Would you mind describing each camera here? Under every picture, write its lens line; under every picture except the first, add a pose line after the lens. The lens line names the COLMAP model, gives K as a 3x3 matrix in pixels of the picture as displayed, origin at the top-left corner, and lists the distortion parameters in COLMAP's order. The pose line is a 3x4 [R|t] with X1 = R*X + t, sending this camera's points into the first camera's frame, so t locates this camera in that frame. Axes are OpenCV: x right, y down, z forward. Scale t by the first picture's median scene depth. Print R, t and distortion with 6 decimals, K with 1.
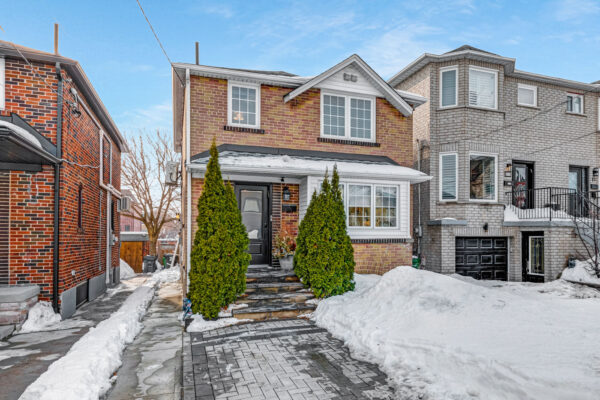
lens RADIAL K [[371.4, 0, 300.4], [0, 371.4, 209.3], [0, 0, 1]] dist [0.004339, 0.001945]
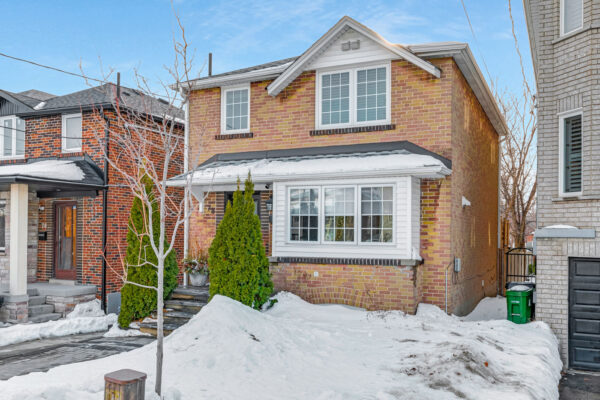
lens RADIAL K [[481.6, 0, 300.0], [0, 481.6, 200.0], [0, 0, 1]] dist [-0.007516, 0.000295]
pose [[0.741288, -0.045410, -0.669649, 0.750624], [0.037966, 0.998948, -0.025712, -0.016265], [0.670112, -0.006364, 0.742233, 0.206863]]
